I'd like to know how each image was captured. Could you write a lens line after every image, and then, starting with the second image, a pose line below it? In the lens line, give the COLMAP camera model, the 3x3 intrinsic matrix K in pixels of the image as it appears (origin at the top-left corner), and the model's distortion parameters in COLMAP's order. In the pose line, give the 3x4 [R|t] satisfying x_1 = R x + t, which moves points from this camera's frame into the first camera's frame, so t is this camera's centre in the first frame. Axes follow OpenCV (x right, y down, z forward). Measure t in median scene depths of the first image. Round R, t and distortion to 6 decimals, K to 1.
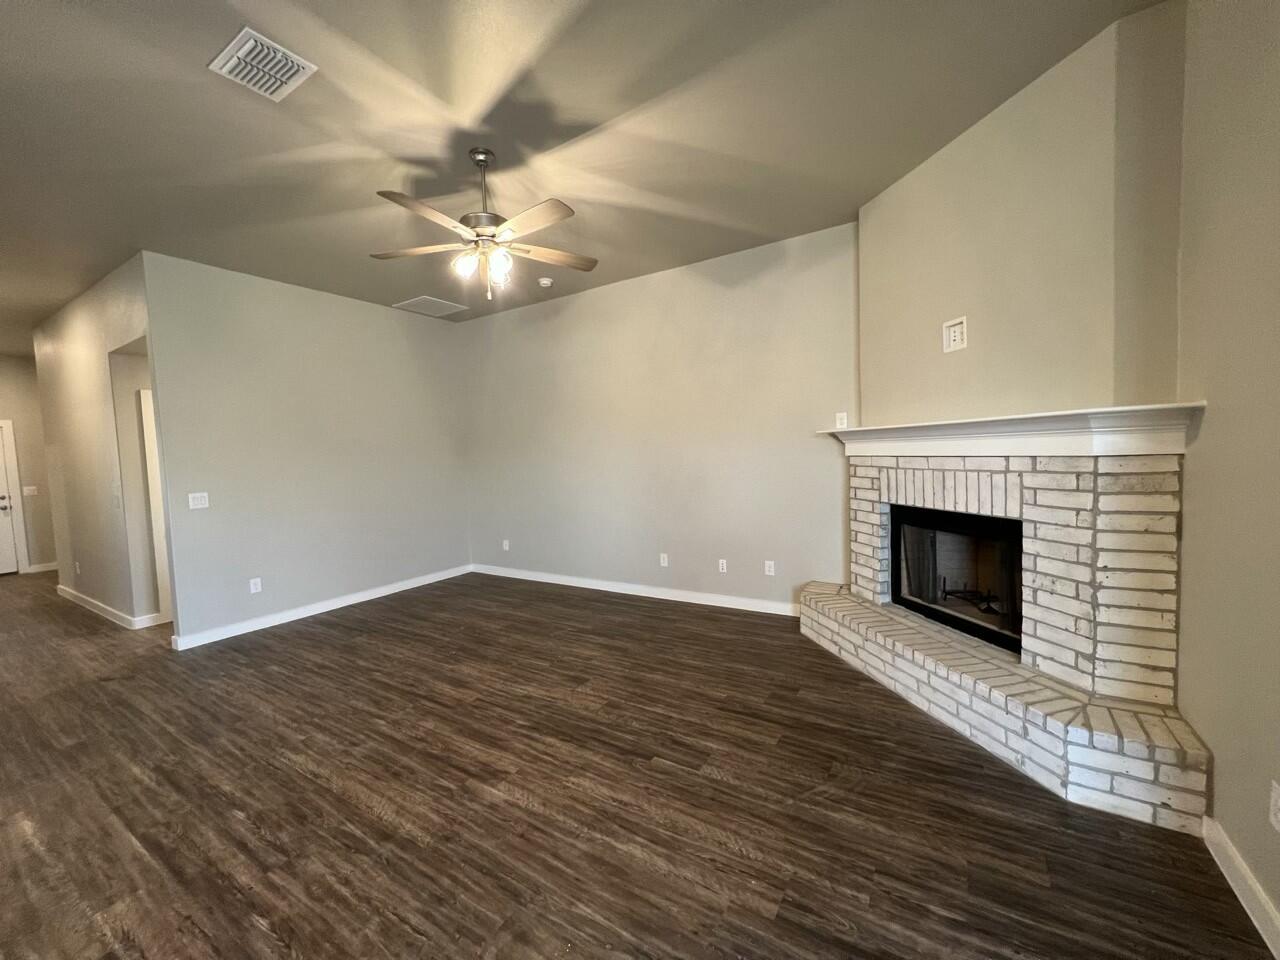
lens RADIAL K [[511.5, 0, 638.1], [0, 511.5, 482.3], [0, 0, 1]] dist [0.000135, -0.000682]
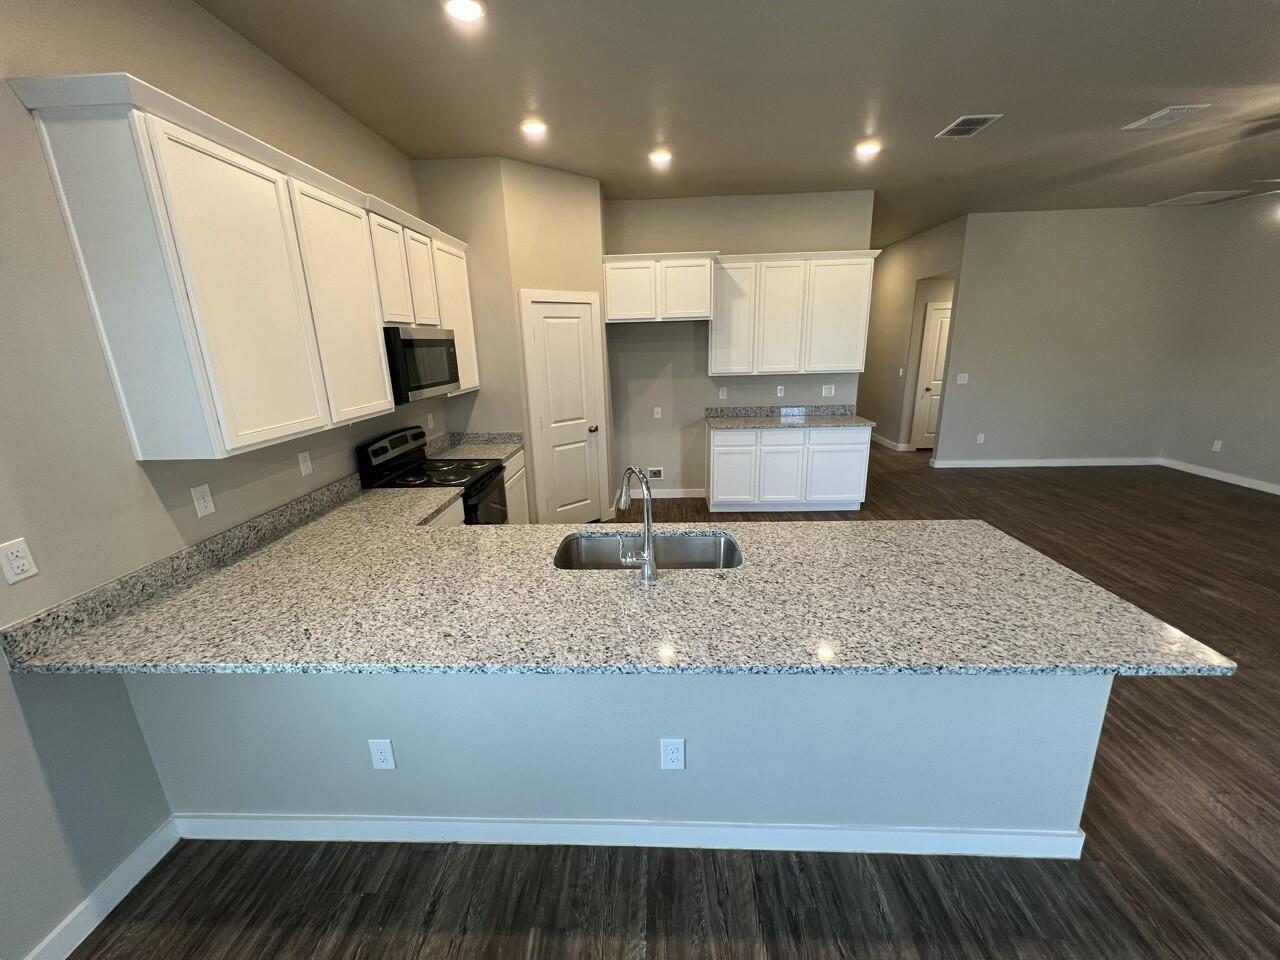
lens RADIAL K [[511.5, 0, 635.1], [0, 511.5, 481.0], [0, 0, 1]] dist [0.000135, -0.000682]
pose [[0.493773, 0.251813, -0.832333, 0.052292], [-0.044010, 0.963165, 0.265286, -0.049987], [0.868477, -0.094360, 0.486667, -0.966268]]
